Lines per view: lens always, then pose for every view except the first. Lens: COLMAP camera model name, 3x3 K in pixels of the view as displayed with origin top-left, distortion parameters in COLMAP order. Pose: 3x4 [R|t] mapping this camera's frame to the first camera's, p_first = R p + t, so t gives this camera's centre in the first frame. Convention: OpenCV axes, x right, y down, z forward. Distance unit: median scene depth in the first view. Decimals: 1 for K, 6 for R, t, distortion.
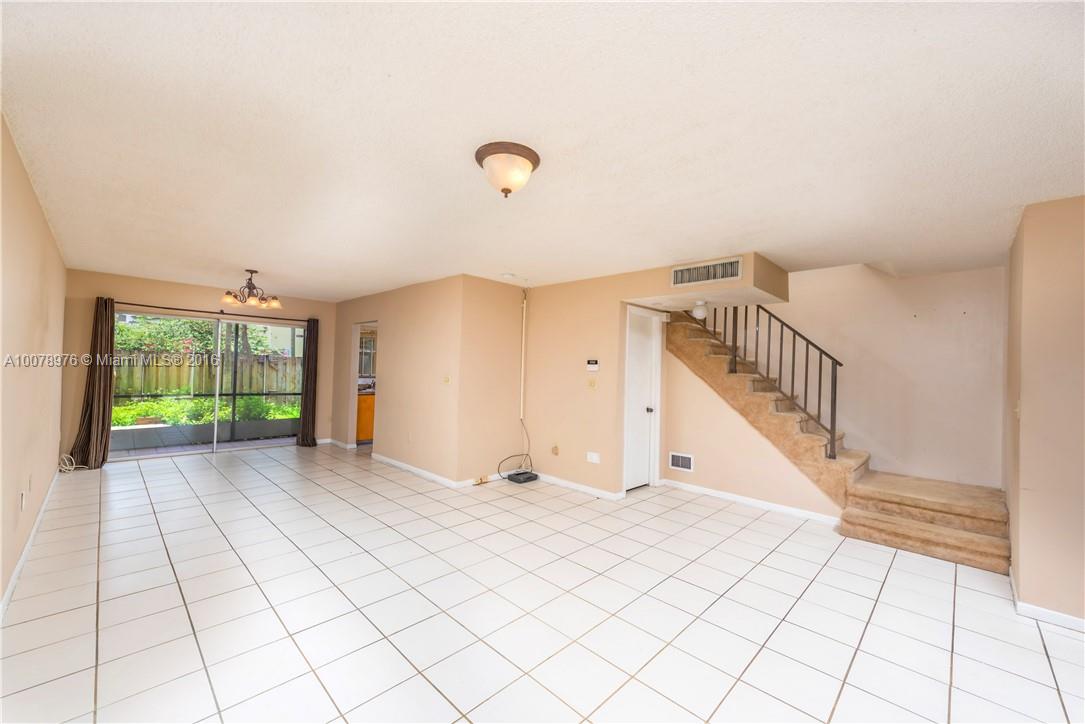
lens RADIAL K [[427.8, 0, 539.3], [0, 427.8, 366.6], [0, 0, 1]] dist [0.022324, -0.004791]
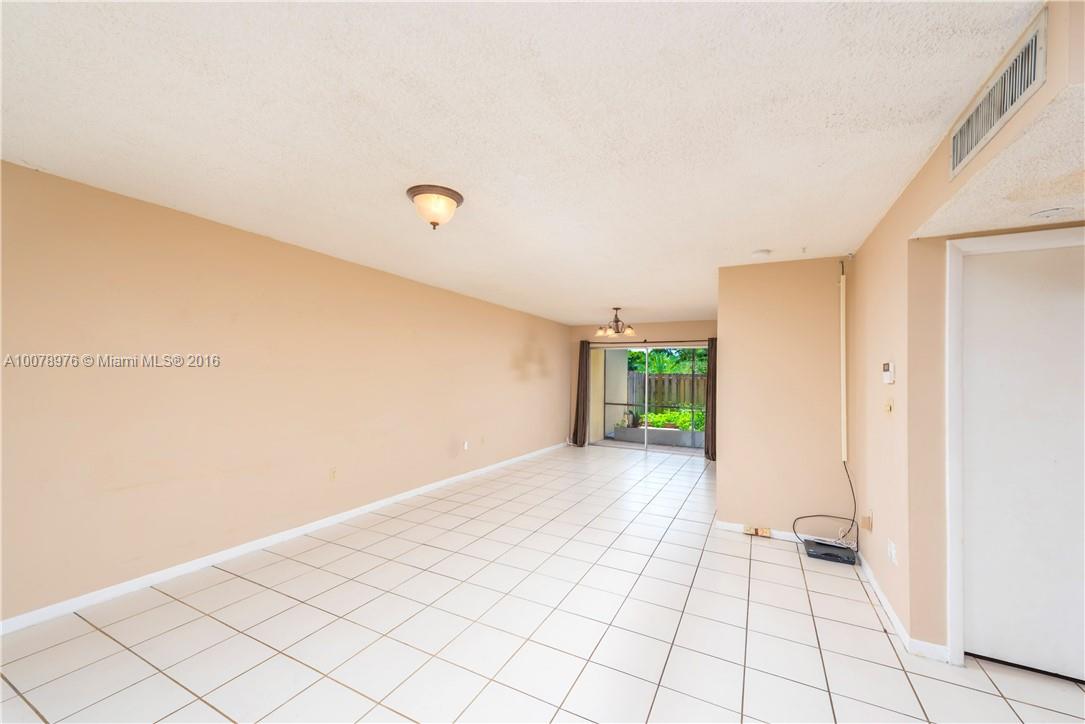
lens RADIAL K [[427.8, 0, 539.3], [0, 427.8, 366.6], [0, 0, 1]] dist [0.022324, -0.004791]
pose [[0.292808, -0.046509, -0.955040, 0.469118], [-0.002536, 0.998775, -0.049417, 0.015379], [0.956168, 0.016892, 0.292331, 0.394649]]
